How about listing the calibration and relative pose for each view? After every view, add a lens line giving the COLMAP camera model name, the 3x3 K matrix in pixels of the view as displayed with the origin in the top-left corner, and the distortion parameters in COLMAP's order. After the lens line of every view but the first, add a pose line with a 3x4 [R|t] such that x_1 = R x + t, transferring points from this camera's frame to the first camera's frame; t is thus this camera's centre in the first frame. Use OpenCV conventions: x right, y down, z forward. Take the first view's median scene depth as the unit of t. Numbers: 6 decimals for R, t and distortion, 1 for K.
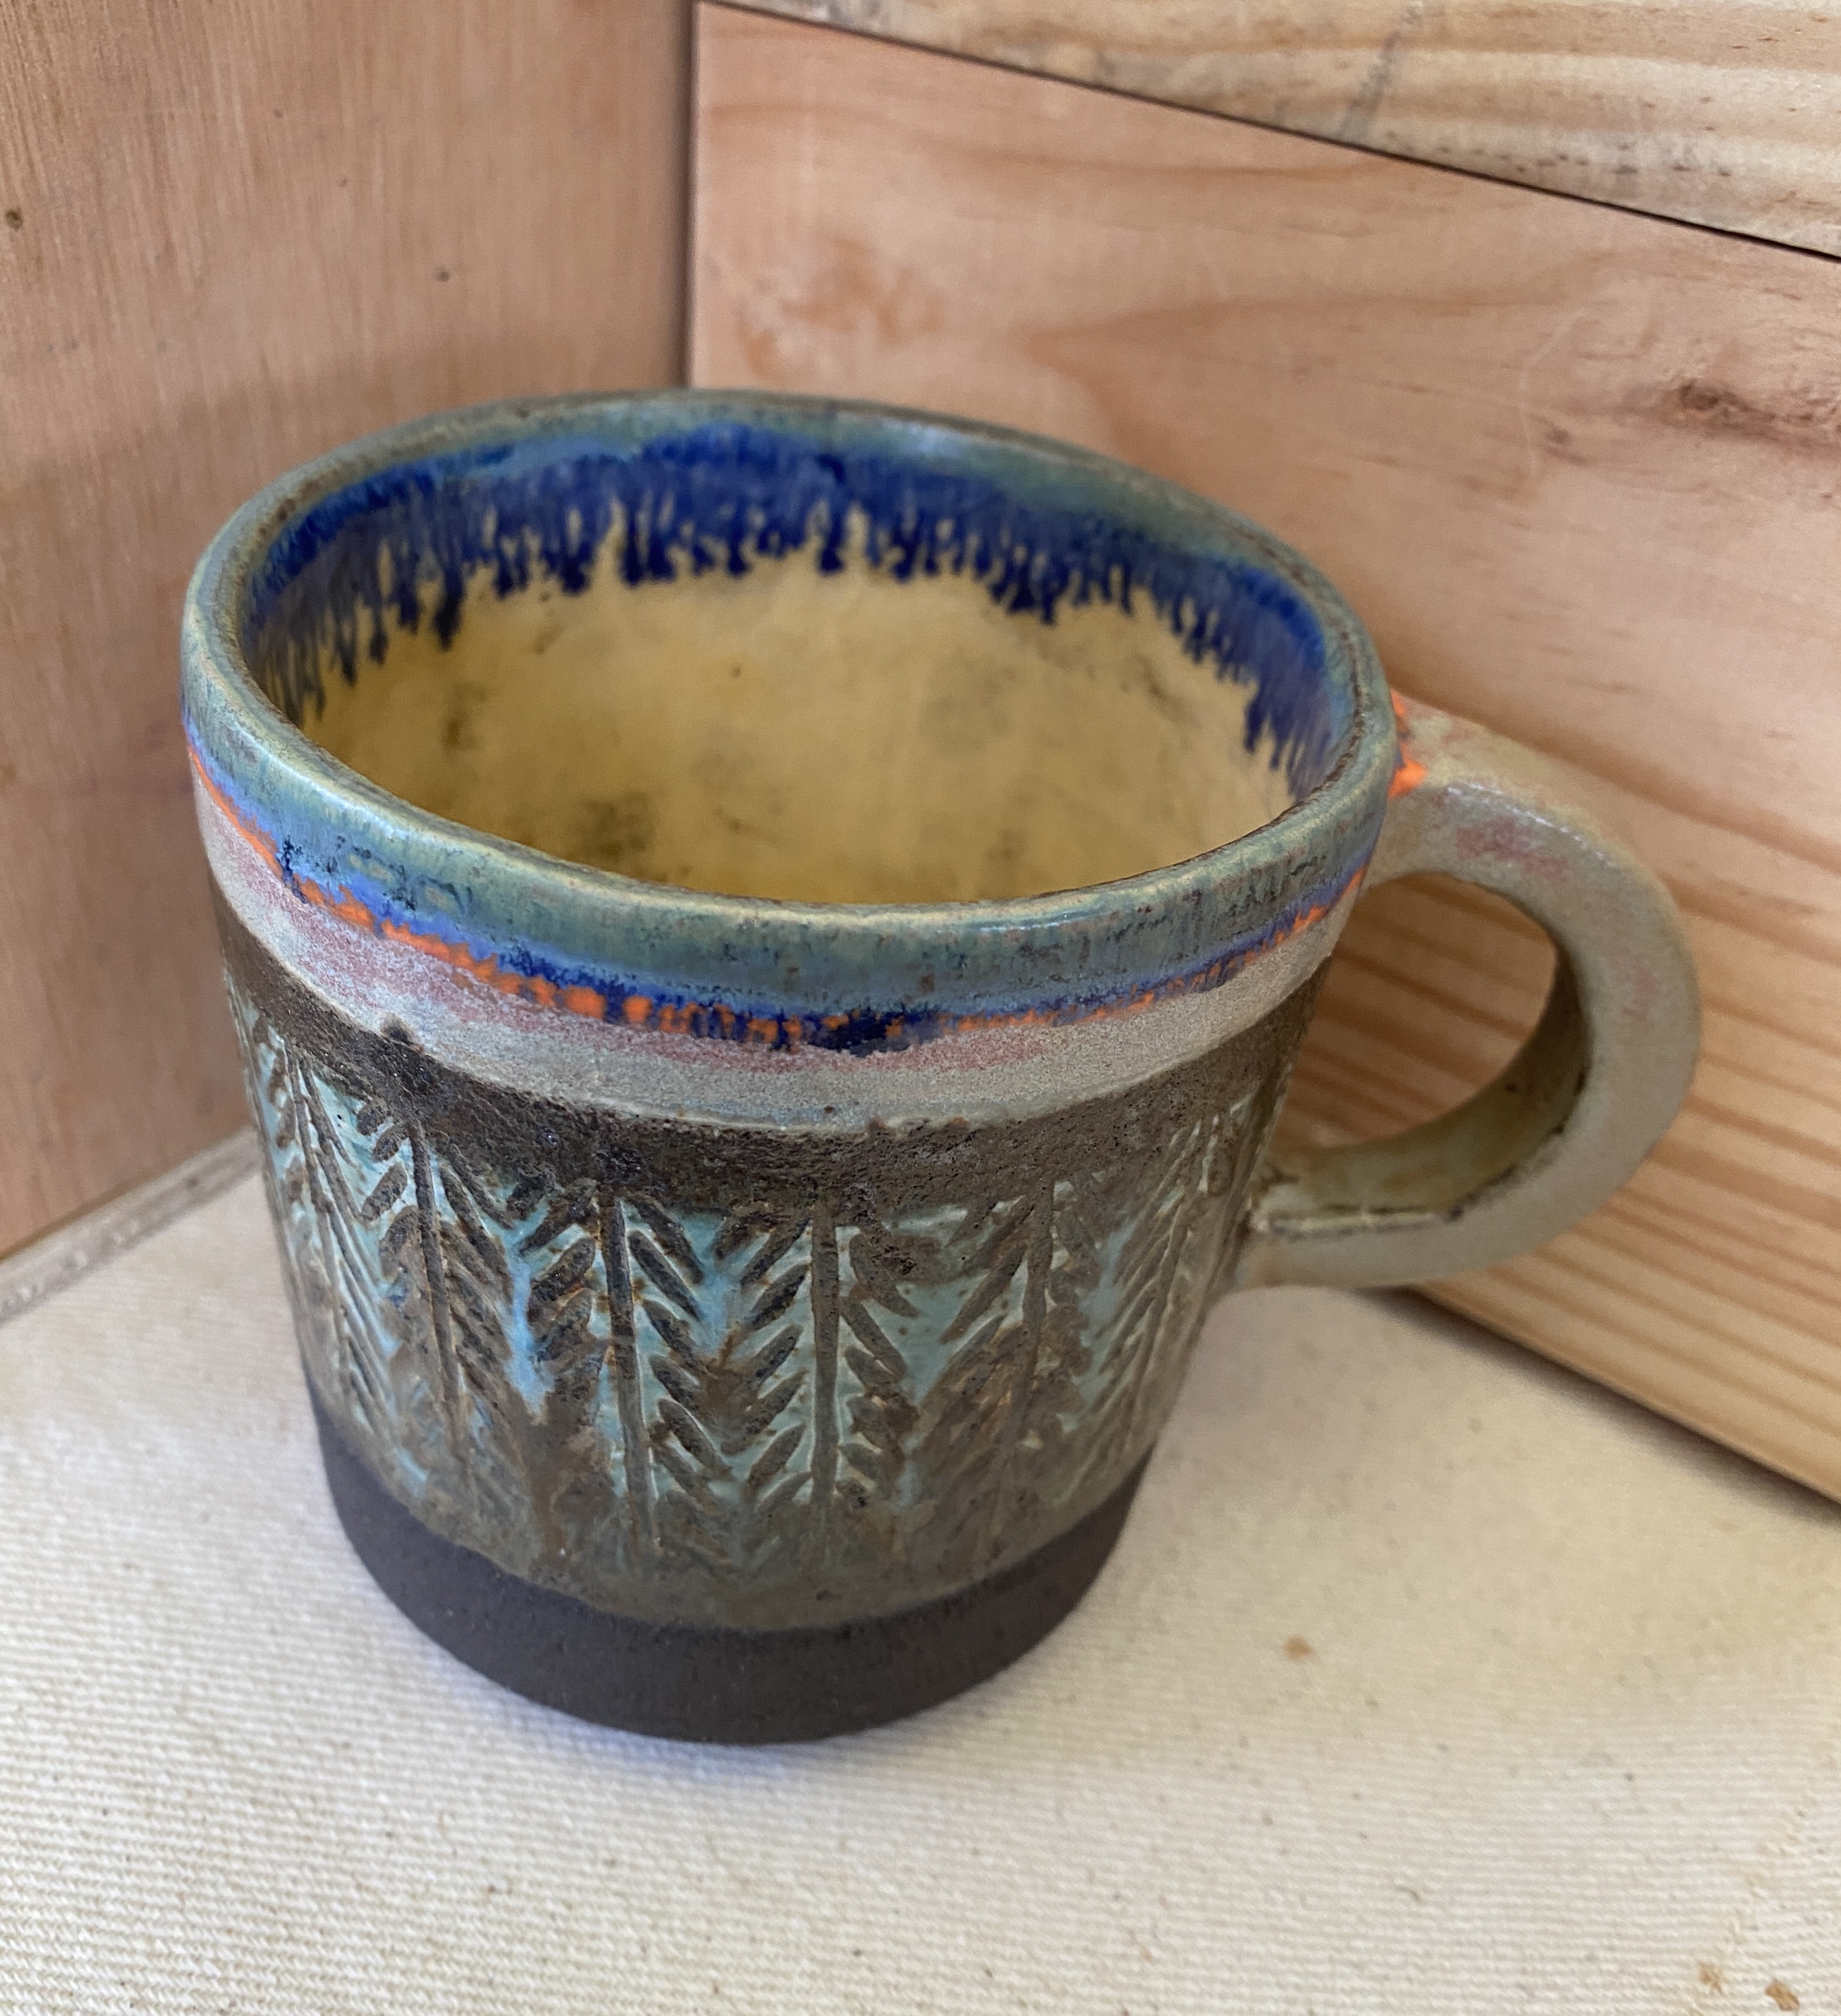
lens RADIAL K [[1965.5, 0, 920.5], [0, 1965.5, 1008.0], [0, 0, 1]] dist [-0.001657, -0.005359]
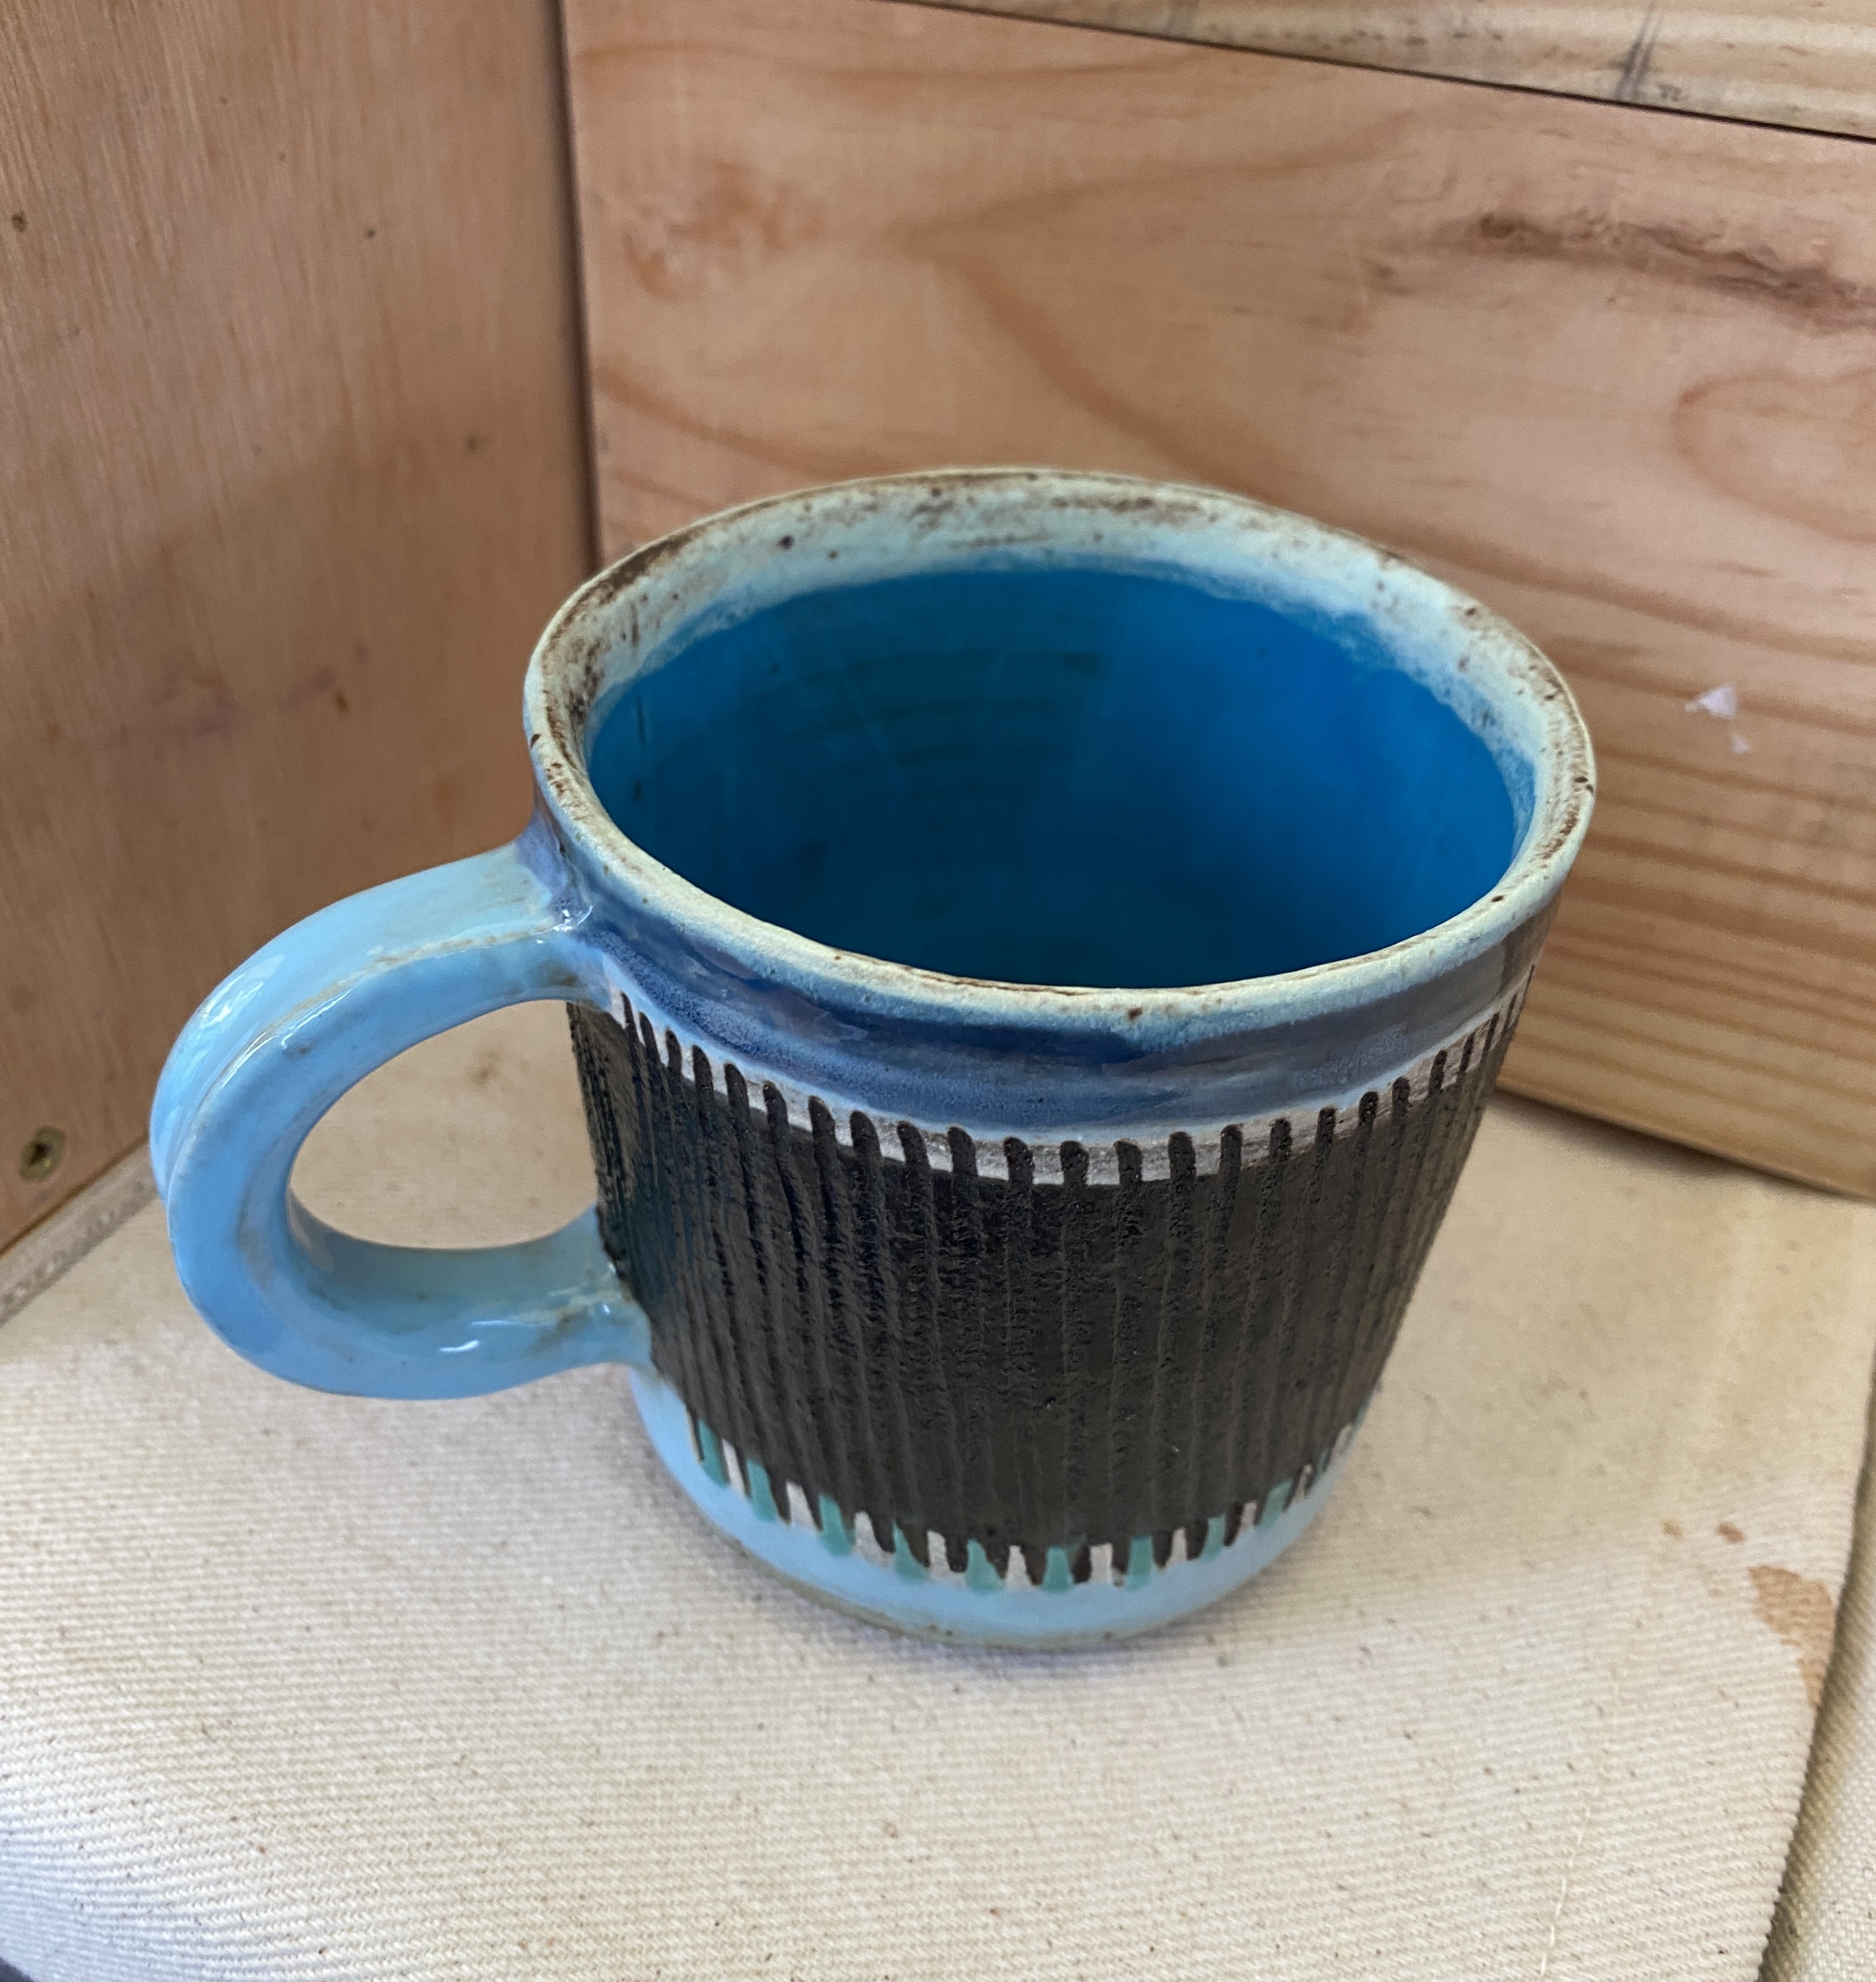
lens RADIAL K [[2022.7, 0, 938.0], [0, 2022.7, 991.0], [0, 0, 1]] dist [-0.012023, 0.007843]
pose [[0.984591, -0.141623, 0.102586, -0.123186], [0.138161, 0.989596, 0.040131, 0.048677], [-0.107202, -0.025339, 0.993914, -0.181901]]
